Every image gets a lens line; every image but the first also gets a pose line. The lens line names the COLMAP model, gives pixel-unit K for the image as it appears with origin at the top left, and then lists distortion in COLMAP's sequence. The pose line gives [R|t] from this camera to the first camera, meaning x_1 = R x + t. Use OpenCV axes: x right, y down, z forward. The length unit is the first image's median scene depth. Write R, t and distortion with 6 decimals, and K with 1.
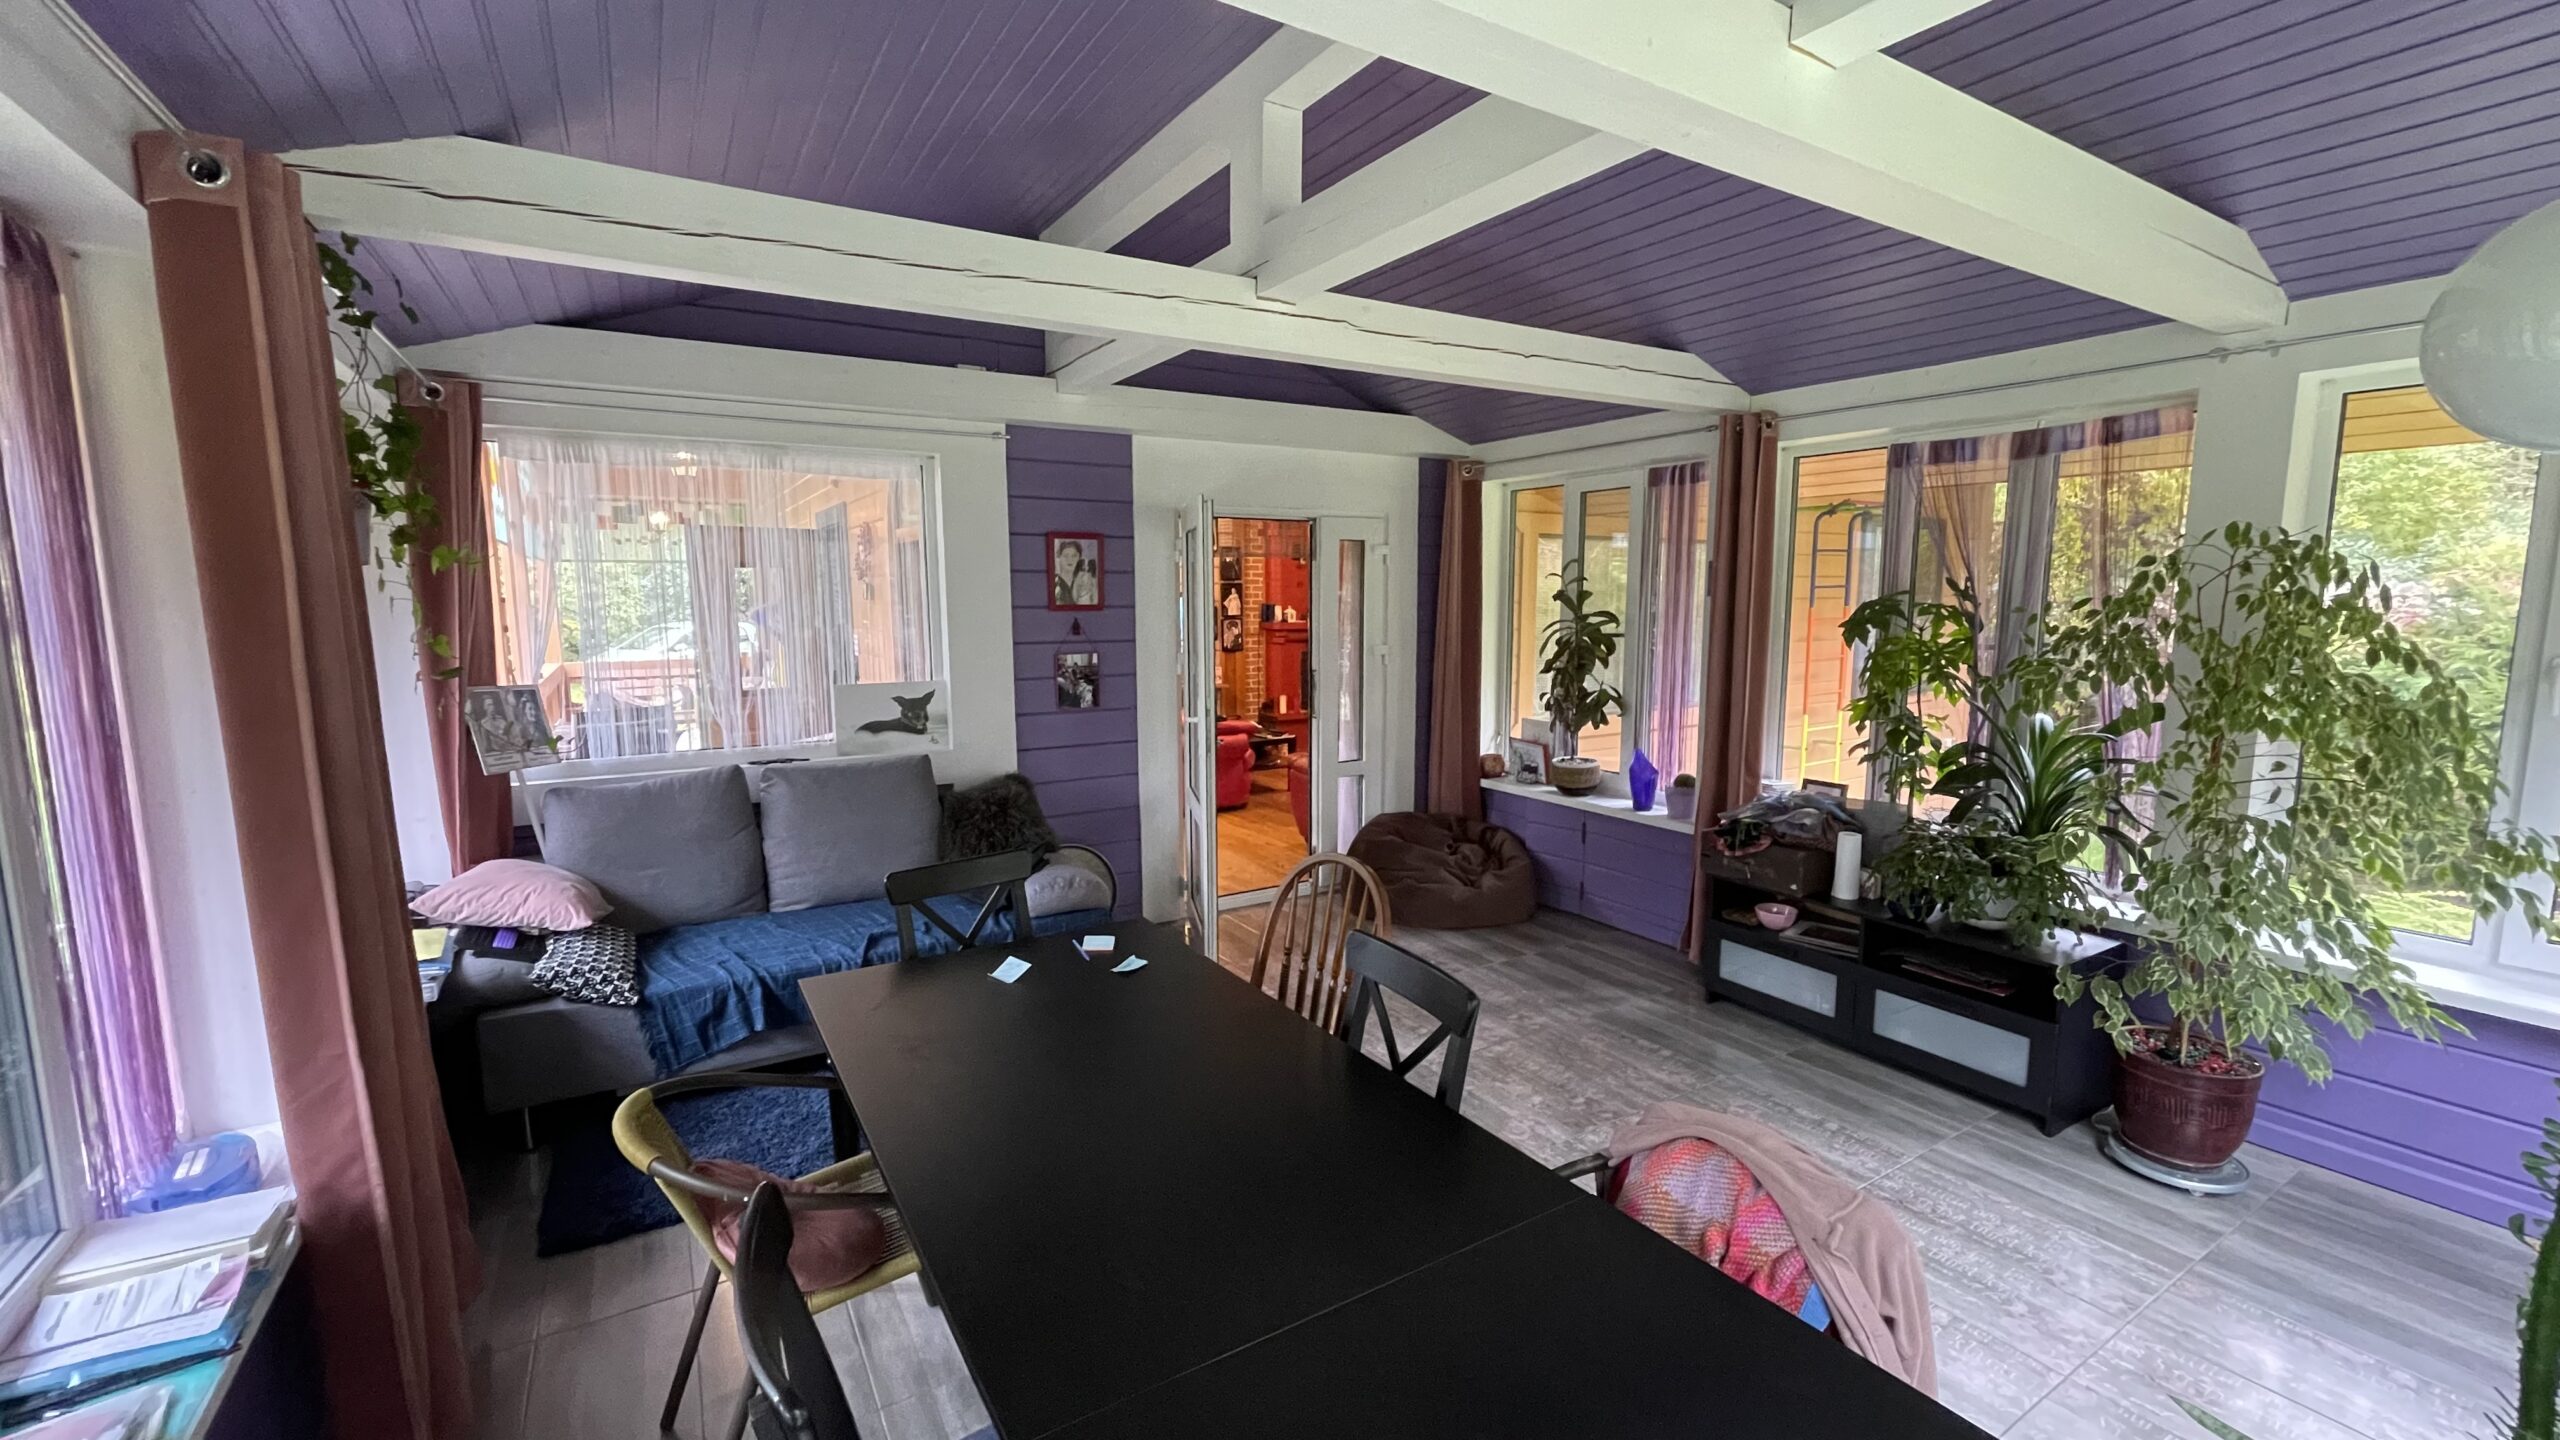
lens RADIAL K [[1053.4, 0, 1268.8], [0, 1053.4, 728.4], [0, 0, 1]] dist [-0.015154, -0.000065]
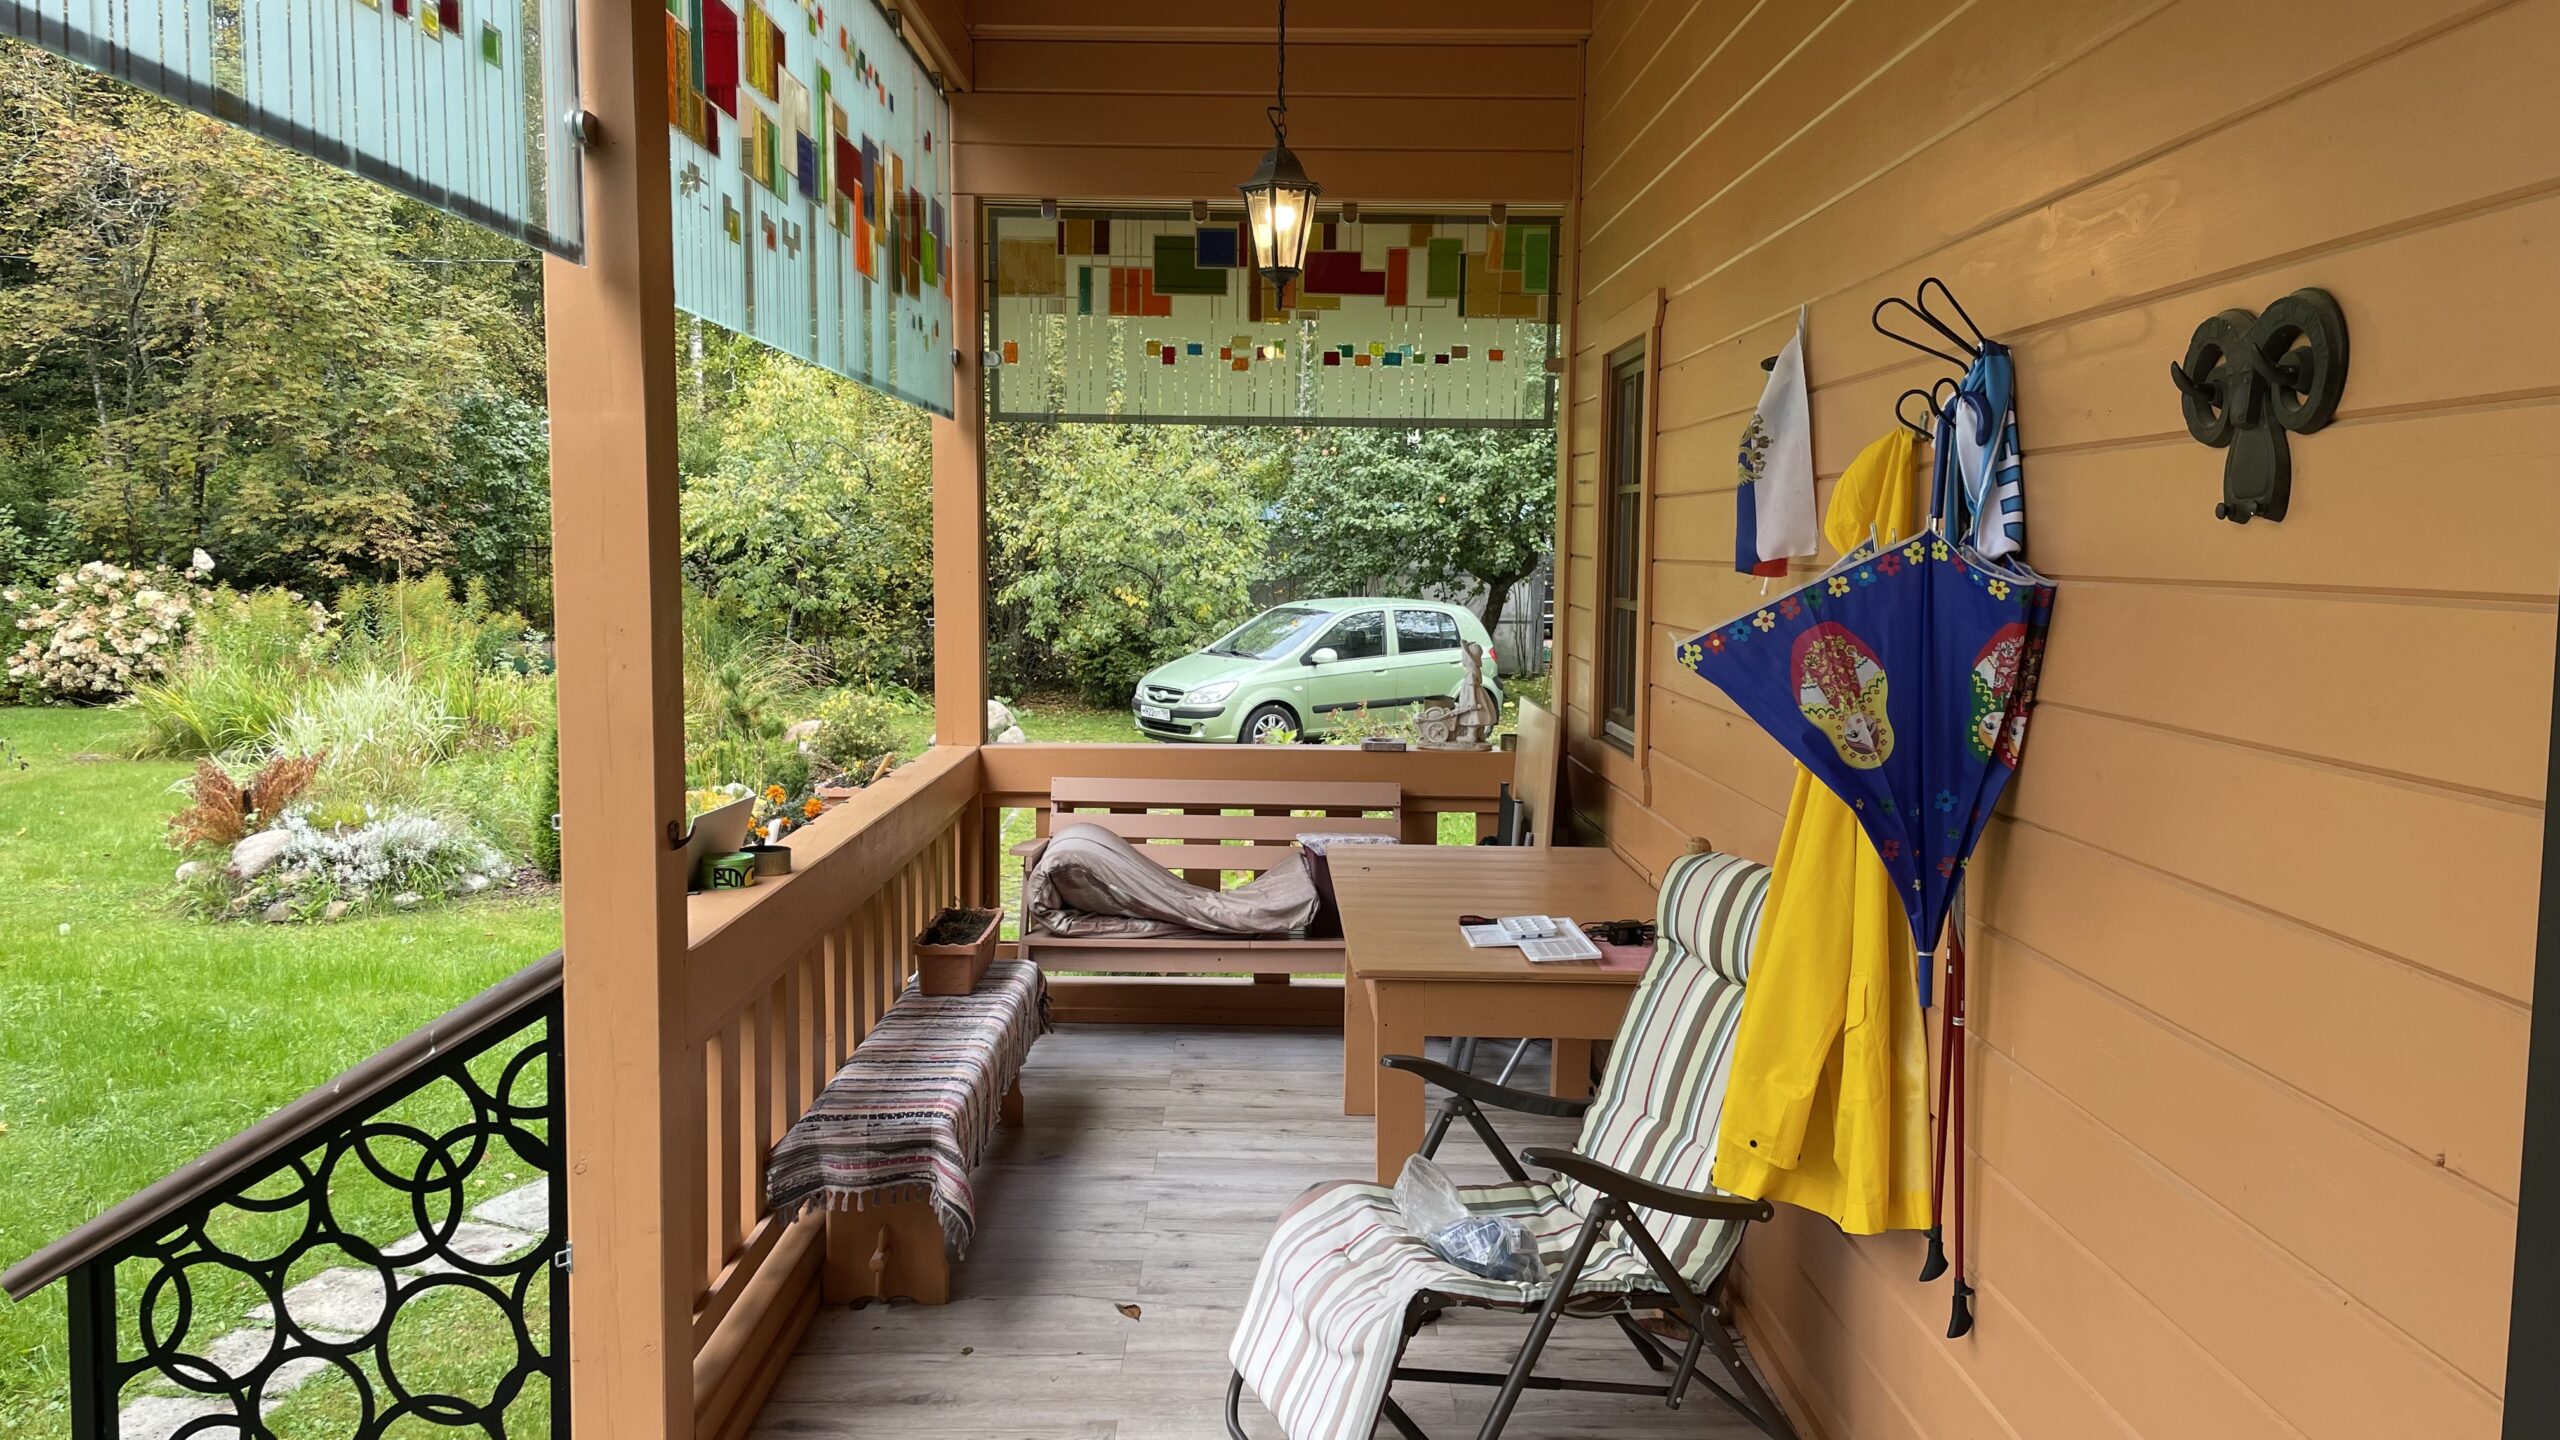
lens RADIAL K [[1916.5, 0, 1285.1], [0, 1916.5, 710.4], [0, 0, 1]] dist [0.067002, -0.087166]
pose [[0.860243, 0.058609, -0.506505, -0.156034], [-0.080702, 0.996501, -0.021757, -0.033863], [0.503457, 0.059592, 0.861963, 0.280230]]
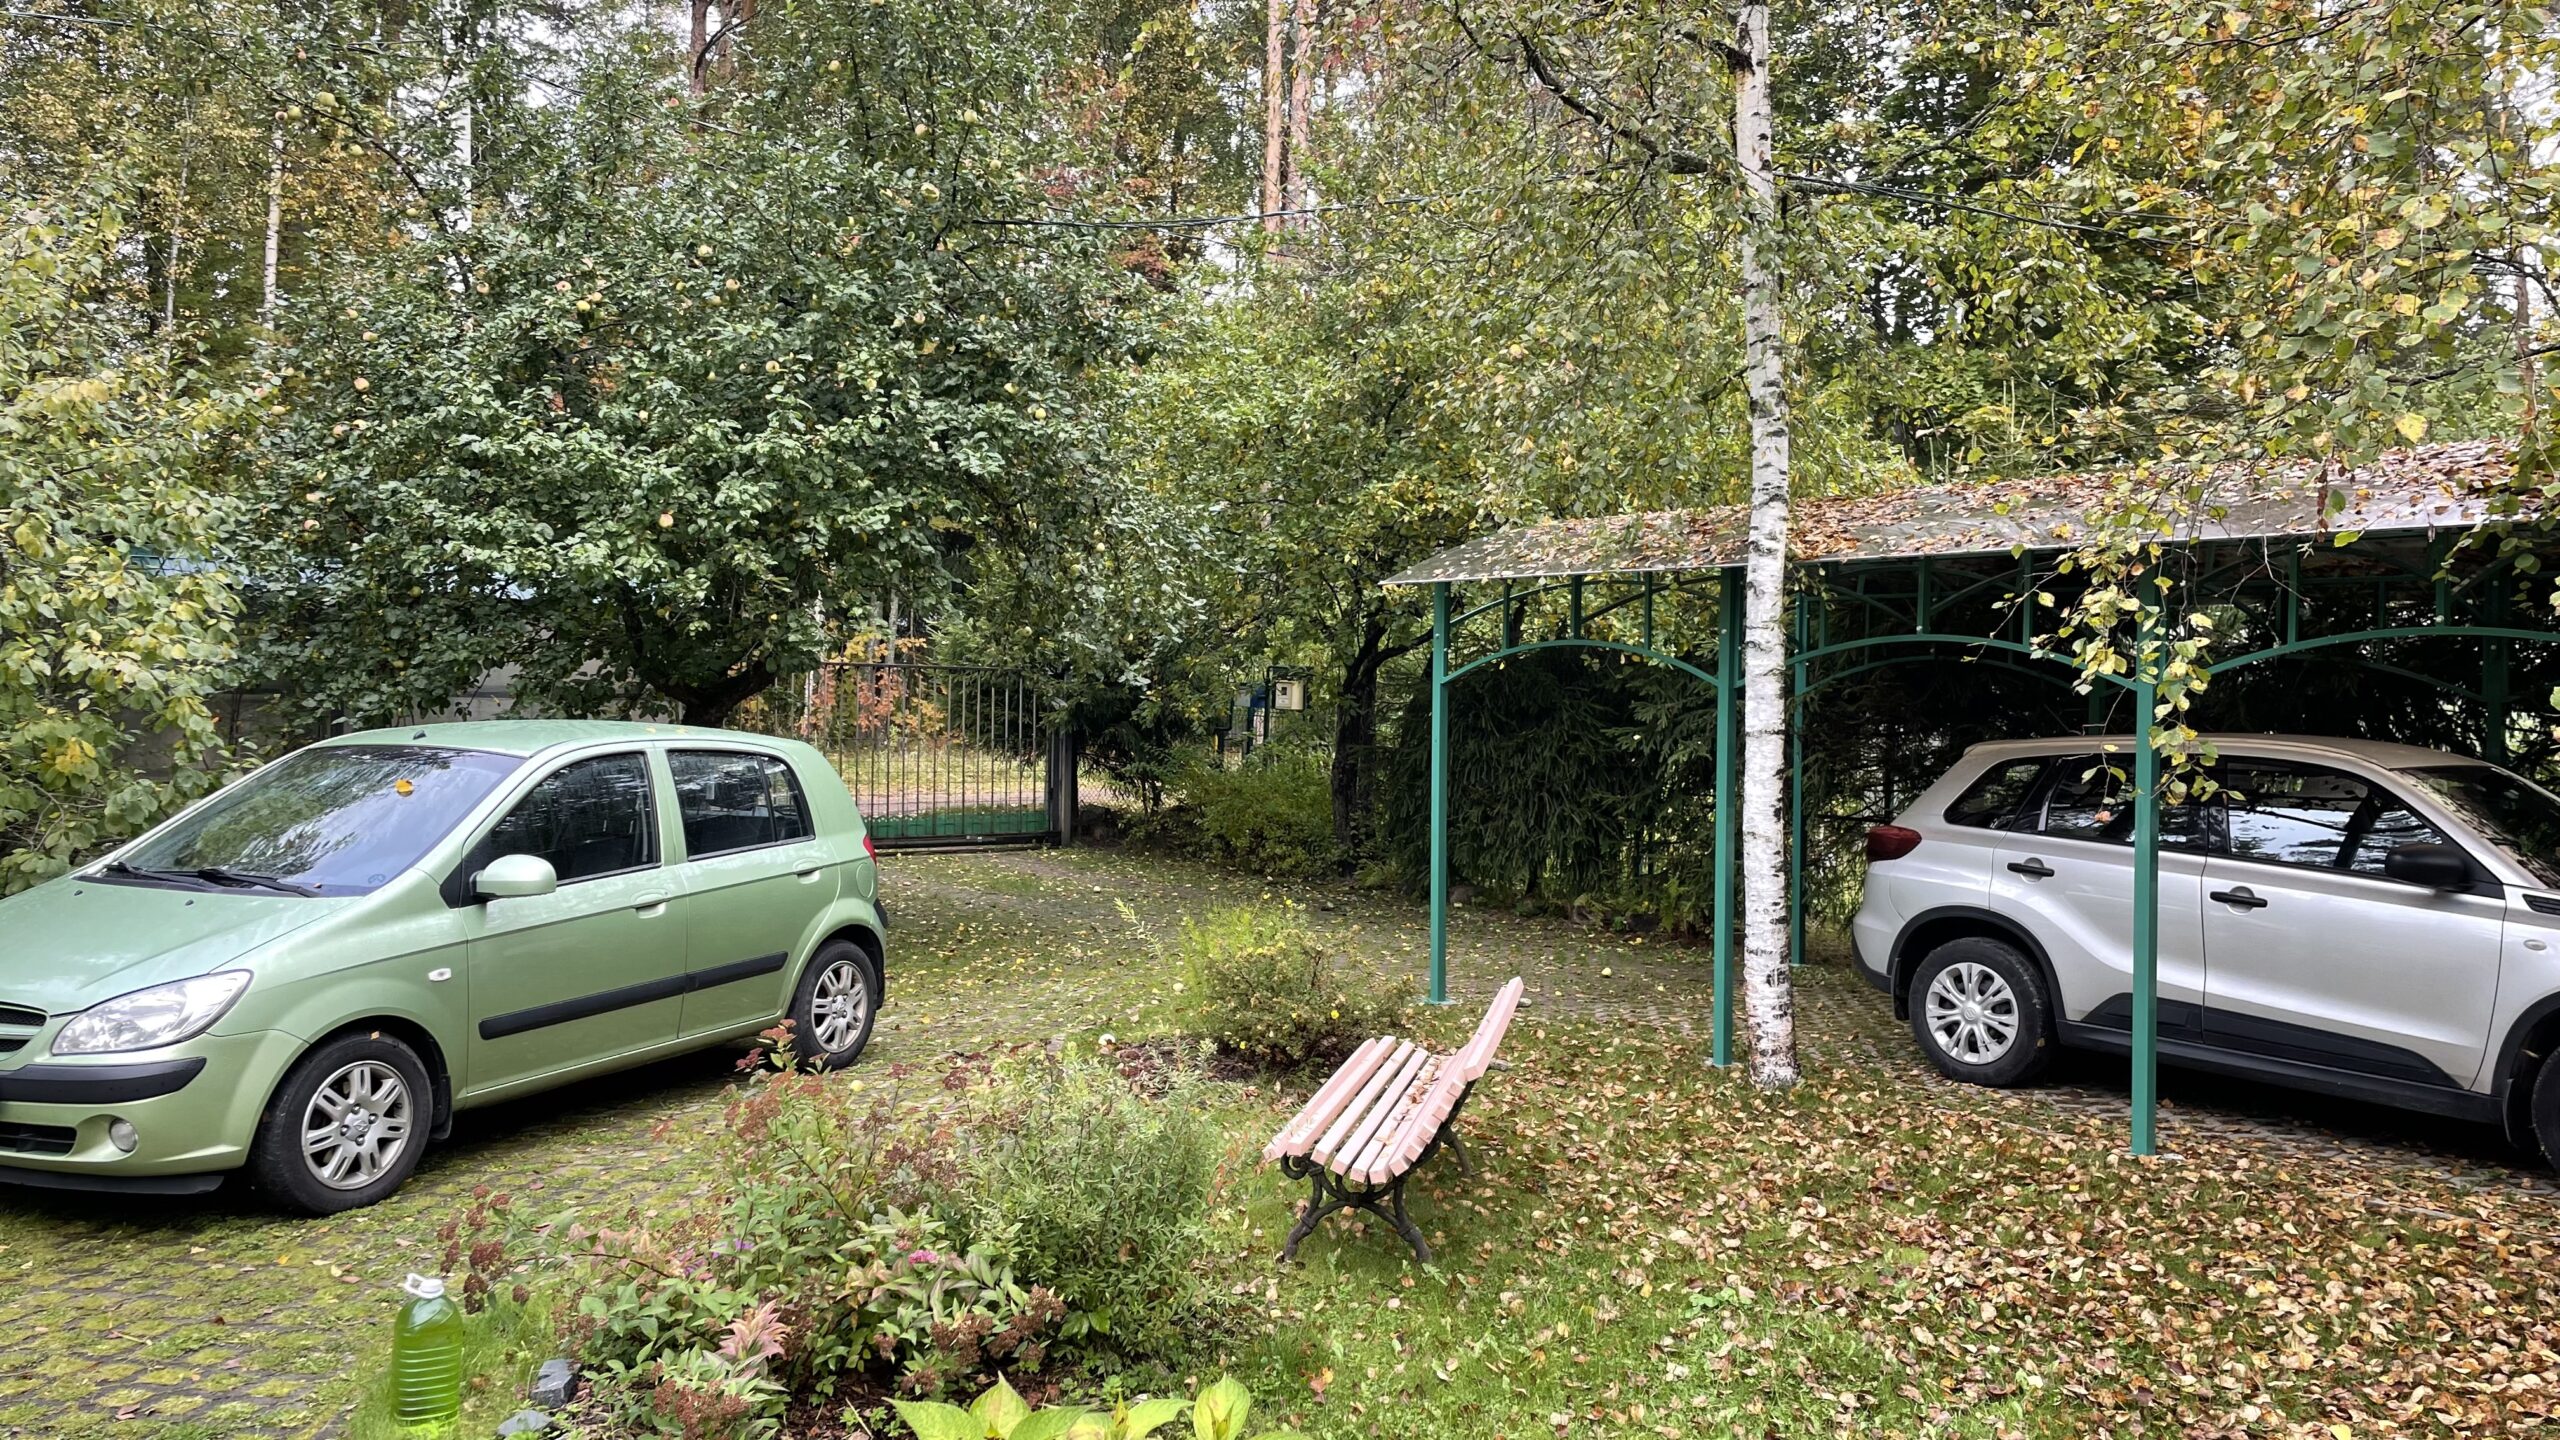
lens RADIAL K [[1916.5, 0, 1285.1], [0, 1916.5, 710.4], [0, 0, 1]] dist [0.067002, -0.087166]
pose [[0.999165, 0.021713, 0.034609, -0.443204], [-0.016896, 0.990857, -0.133852, -0.062987], [-0.037199, 0.133155, 0.990397, 0.682968]]
